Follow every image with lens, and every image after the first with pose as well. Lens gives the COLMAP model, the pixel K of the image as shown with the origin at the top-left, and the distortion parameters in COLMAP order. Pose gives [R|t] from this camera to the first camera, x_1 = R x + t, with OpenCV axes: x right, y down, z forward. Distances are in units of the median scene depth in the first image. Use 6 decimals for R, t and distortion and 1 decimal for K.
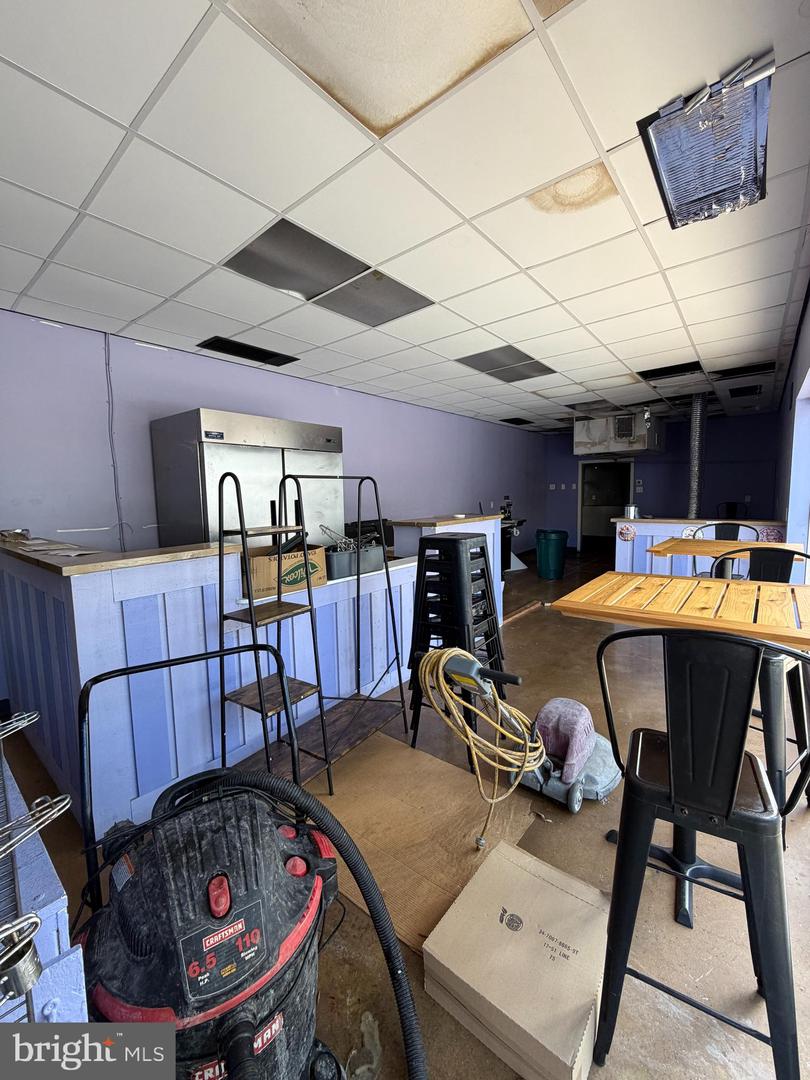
lens RADIAL K [[427.6, 0, 405.4], [0, 427.6, 536.0], [0, 0, 1]] dist [0.000569, 0.000370]
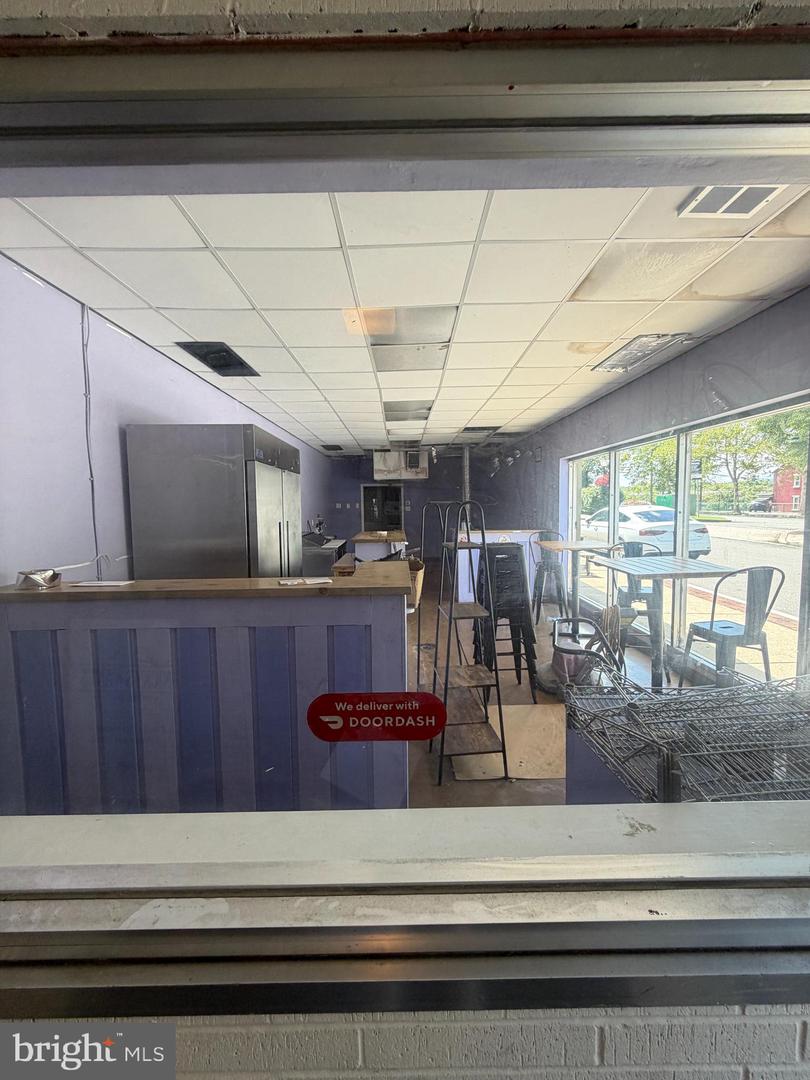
lens RADIAL K [[427.6, 0, 405.4], [0, 427.6, 536.0], [0, 0, 1]] dist [0.000569, 0.000370]
pose [[0.774051, -0.035861, 0.632107, -0.654623], [0.059755, 0.998076, -0.016550, -0.018859], [-0.630297, 0.050582, 0.774704, 0.069968]]
